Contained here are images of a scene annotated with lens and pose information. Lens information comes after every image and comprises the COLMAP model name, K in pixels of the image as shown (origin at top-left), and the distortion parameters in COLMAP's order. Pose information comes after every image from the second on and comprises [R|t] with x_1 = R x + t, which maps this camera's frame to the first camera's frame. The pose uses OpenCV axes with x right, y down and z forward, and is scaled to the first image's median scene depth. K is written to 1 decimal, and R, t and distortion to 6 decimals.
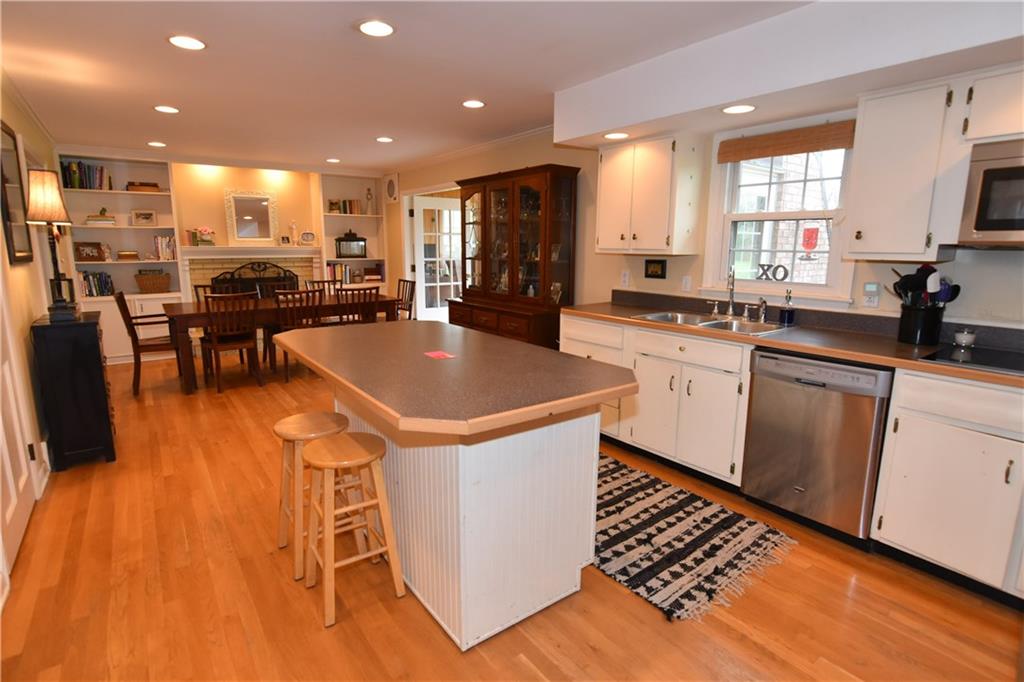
lens RADIAL K [[510.0, 0, 504.5], [0, 510.0, 339.3], [0, 0, 1]] dist [-0.015986, 0.002746]
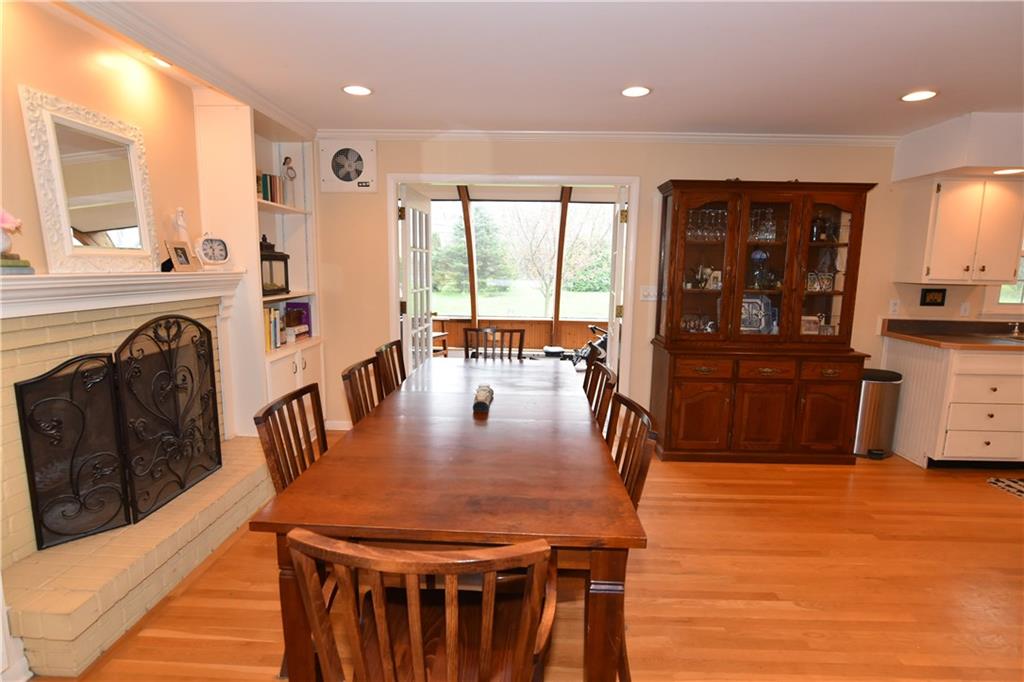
lens RADIAL K [[510.0, 0, 510.9], [0, 510.0, 338.4], [0, 0, 1]] dist [-0.015986, 0.002746]
pose [[0.609582, -0.107765, 0.785364, -0.739855], [0.133107, 0.990565, 0.032607, -0.139593], [-0.781468, 0.084660, 0.618175, 0.710584]]
